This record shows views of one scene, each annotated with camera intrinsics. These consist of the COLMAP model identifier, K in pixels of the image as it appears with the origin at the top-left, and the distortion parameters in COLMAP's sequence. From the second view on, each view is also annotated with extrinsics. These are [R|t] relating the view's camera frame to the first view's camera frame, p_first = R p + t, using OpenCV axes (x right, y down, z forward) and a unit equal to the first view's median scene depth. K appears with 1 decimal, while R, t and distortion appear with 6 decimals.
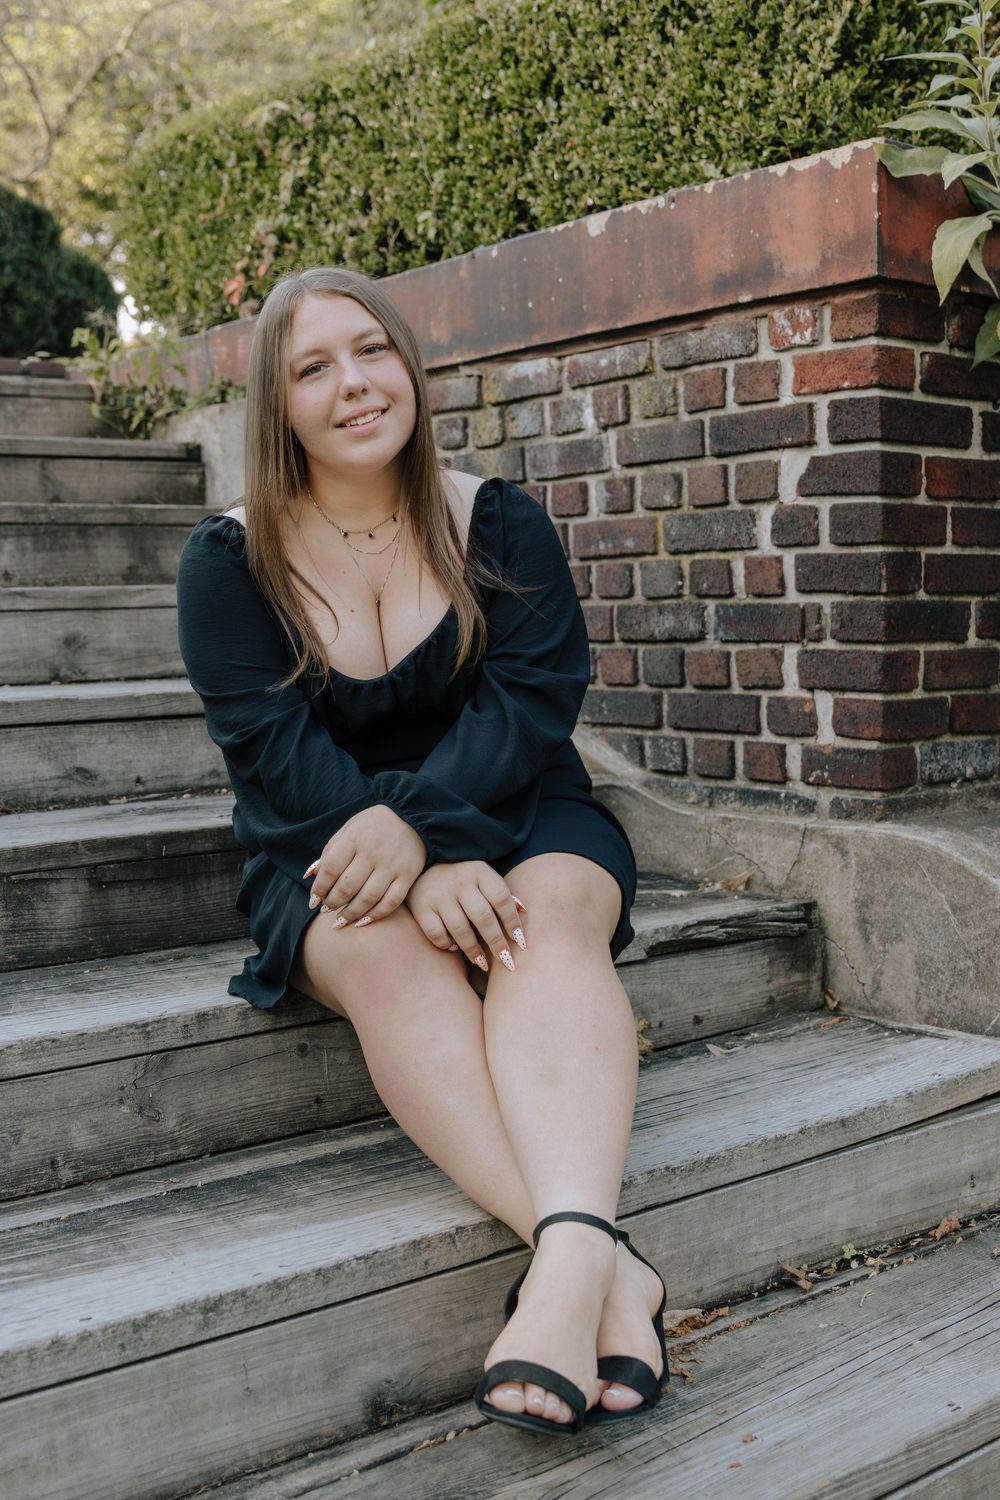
lens RADIAL K [[1717.4, 0, 500.0], [0, 1717.4, 750.0], [0, 0, 1]] dist [-0.095014, 0.096132]
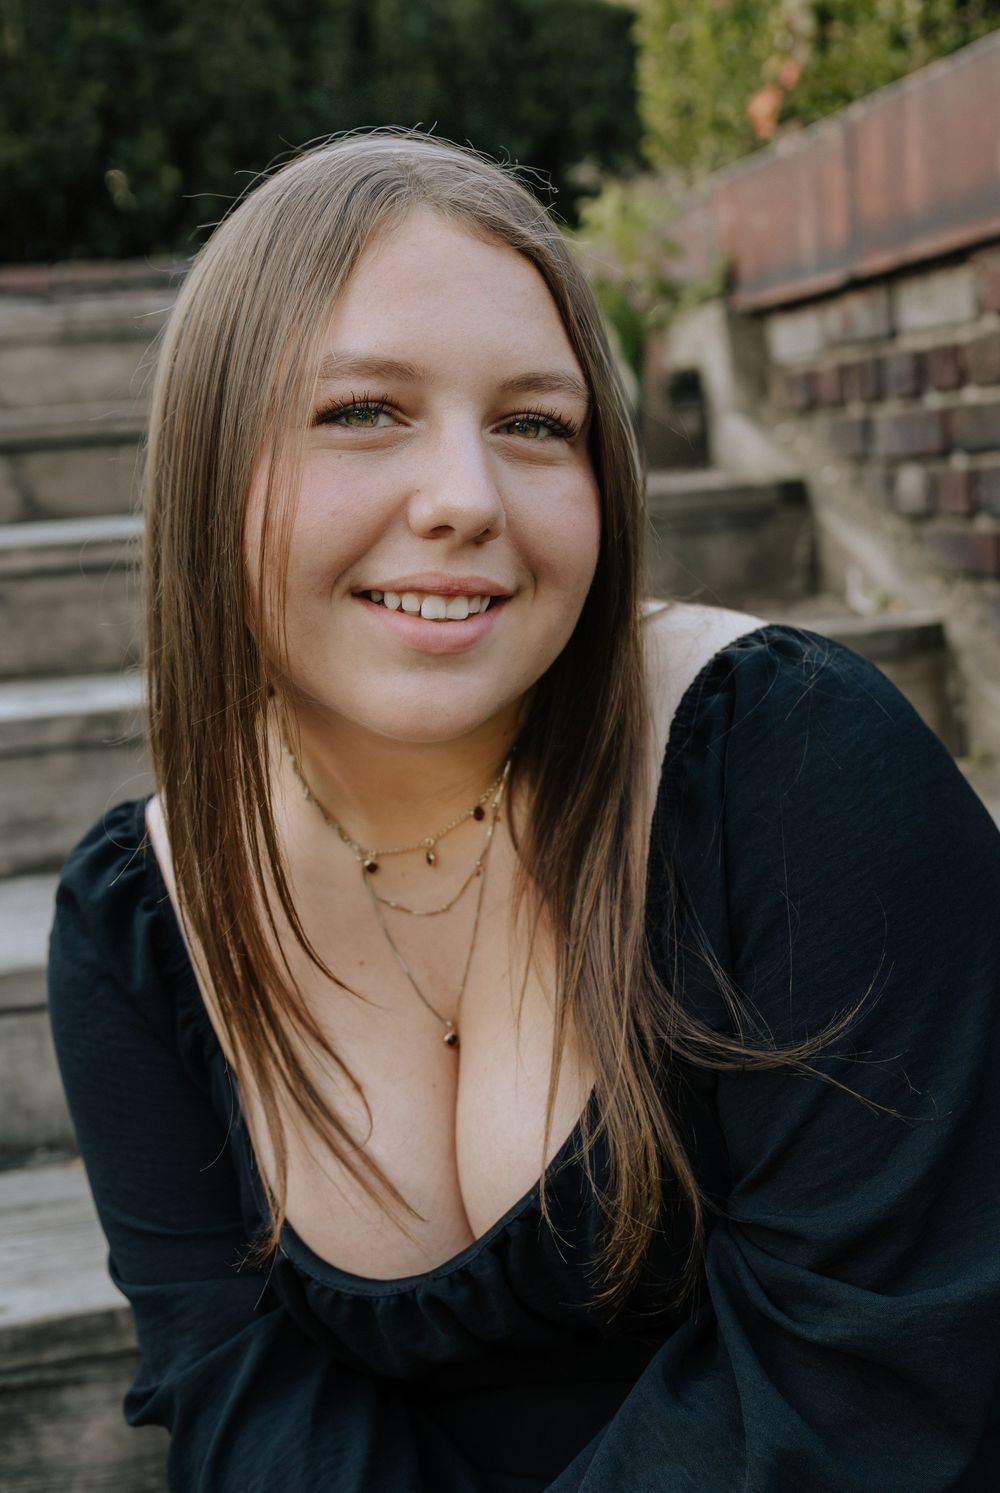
lens RADIAL K [[1868.7, 0, 630.2], [0, 1868.7, 746.5], [0, 0, 1]] dist [-0.019031, -0.033971]
pose [[0.932475, -0.016096, -0.360877, 0.080599], [0.045907, 0.996187, 0.074189, -0.115246], [0.358307, -0.085746, 0.929658, 0.419506]]
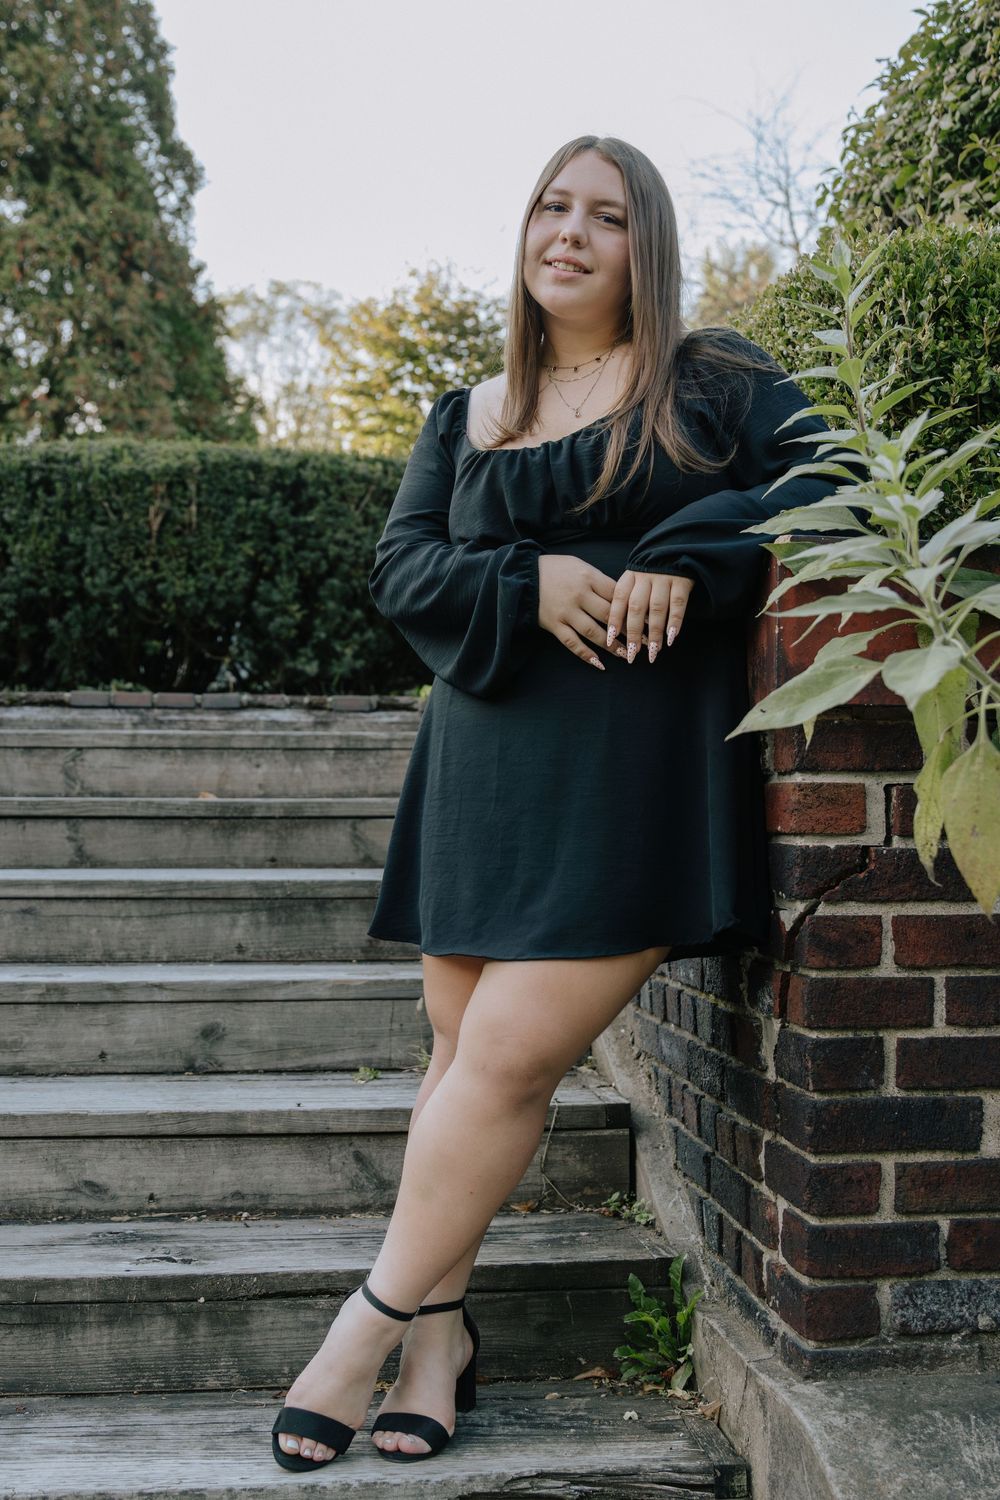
lens RADIAL K [[1717.4, 0, 500.0], [0, 1717.4, 750.0], [0, 0, 1]] dist [-0.095014, 0.096132]
pose [[0.857878, -0.006921, -0.513807, 0.439515], [-0.058570, 0.992076, -0.111155, -0.131705], [0.510505, 0.125451, 0.850674, 0.199273]]
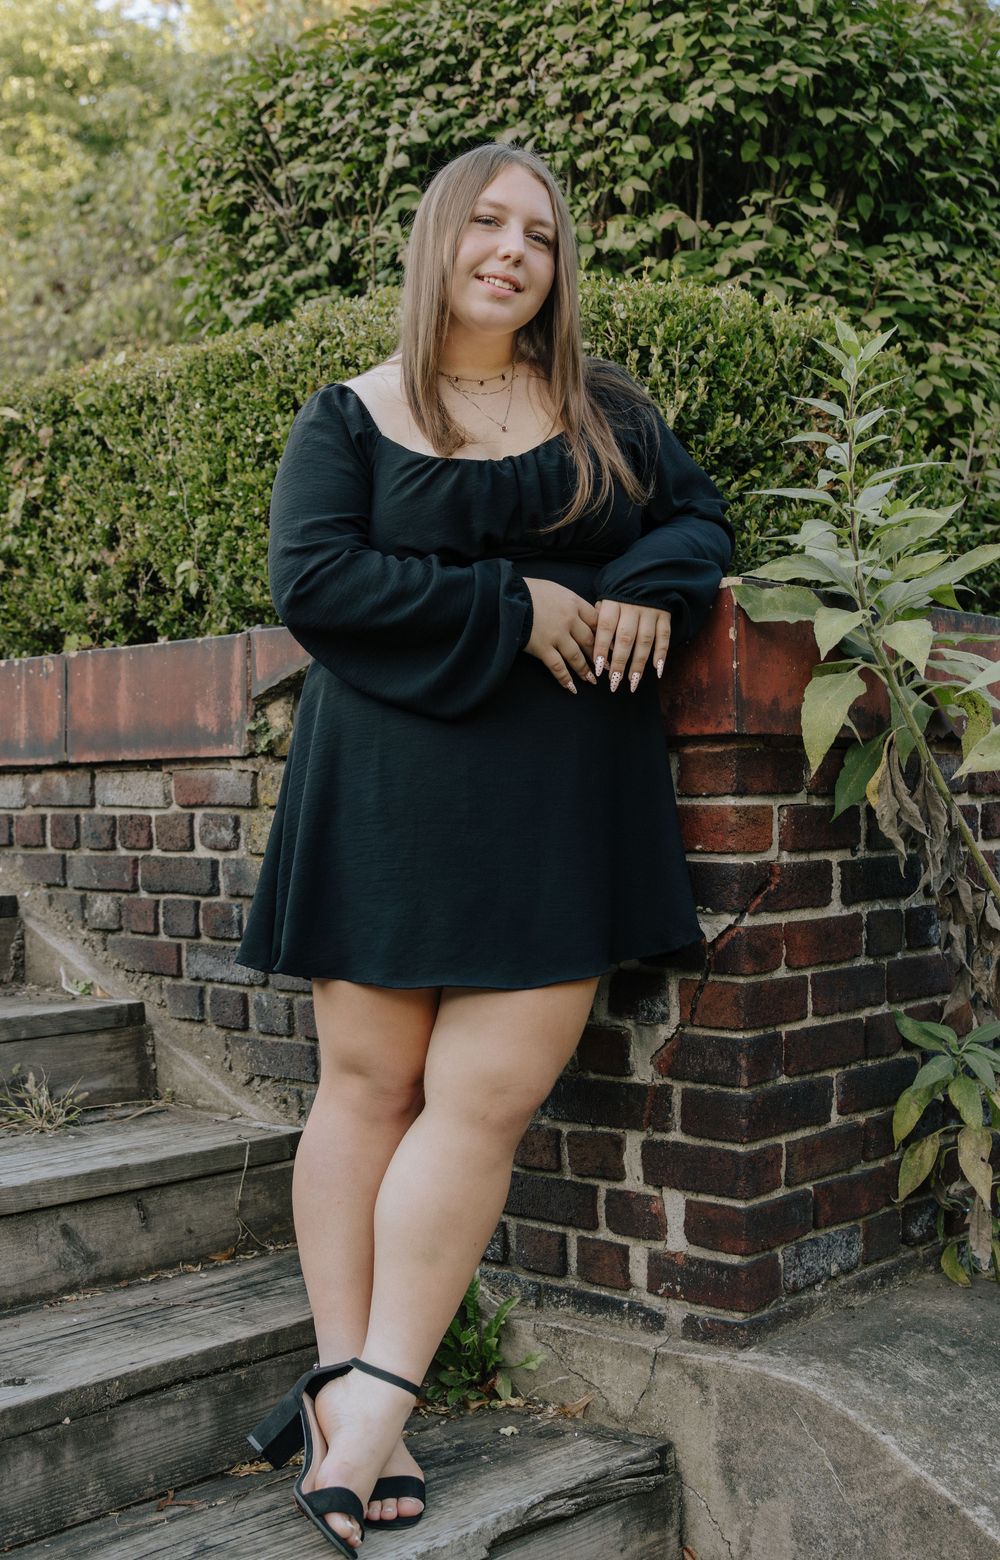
lens RADIAL K [[1839.5, 0, 528.8], [0, 1839.5, 771.7], [0, 0, 1]] dist [-0.074295, 0.033543]
pose [[0.984757, 0.004106, 0.173889, -0.040649], [0.012970, 0.995204, -0.096953, -0.140313], [-0.173453, 0.097731, 0.979981, 0.074025]]
